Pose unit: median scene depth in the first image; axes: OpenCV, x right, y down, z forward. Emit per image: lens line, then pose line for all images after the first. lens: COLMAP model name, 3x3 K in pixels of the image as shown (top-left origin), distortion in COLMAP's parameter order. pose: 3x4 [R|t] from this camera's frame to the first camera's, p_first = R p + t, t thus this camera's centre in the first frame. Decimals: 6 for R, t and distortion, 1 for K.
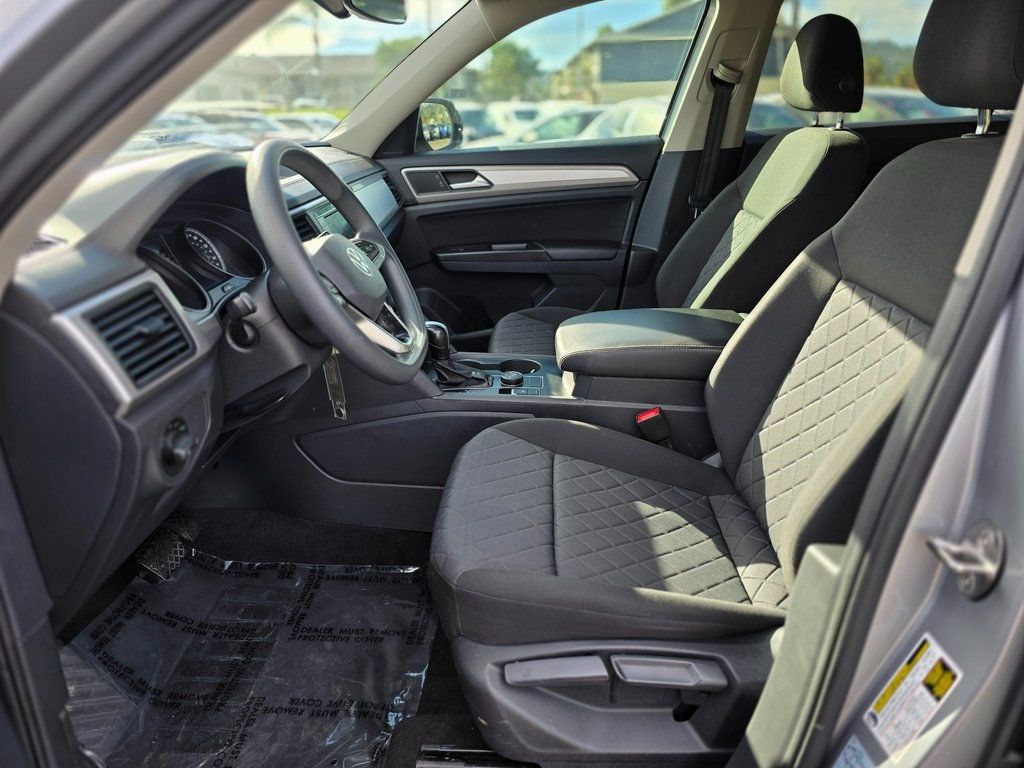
lens RADIAL K [[706.4, 0, 512.0], [0, 706.4, 384.0], [0, 0, 1]] dist [0.020315, -0.001103]
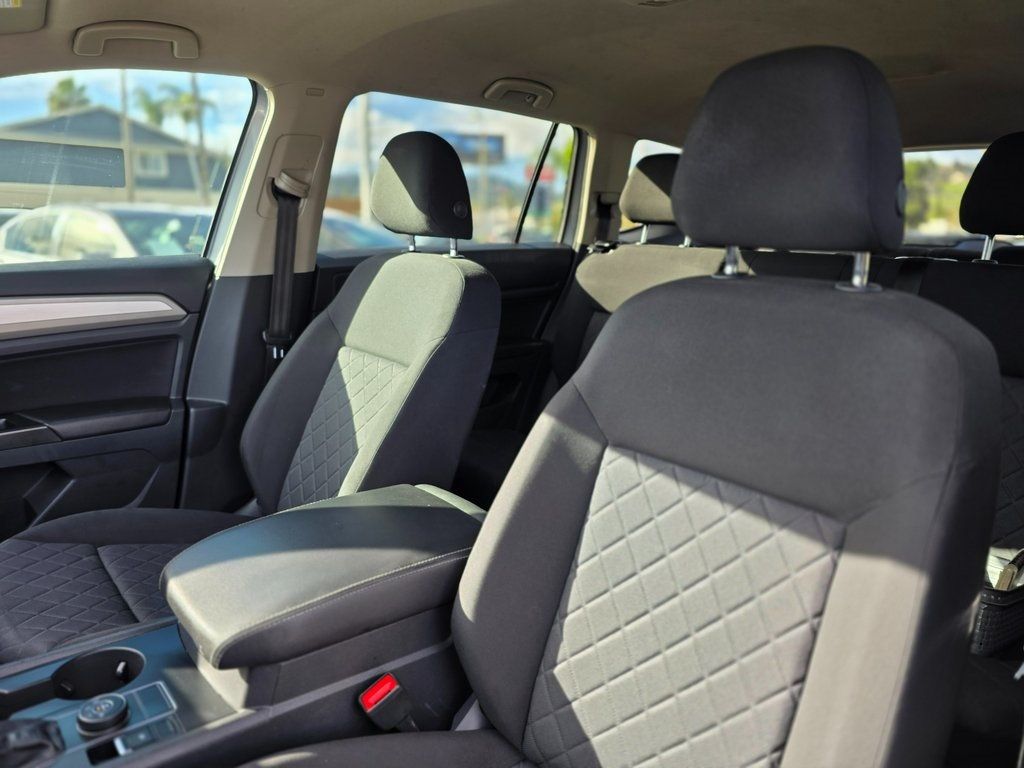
lens RADIAL K [[691.3, 0, 512.0], [0, 691.3, 384.0], [0, 0, 1]] dist [0.011876, -0.001092]
pose [[0.725772, -0.111367, 0.678861, -0.092647], [0.207148, 0.976388, -0.061286, -0.135106], [-0.656007, 0.185105, 0.731705, 0.351904]]
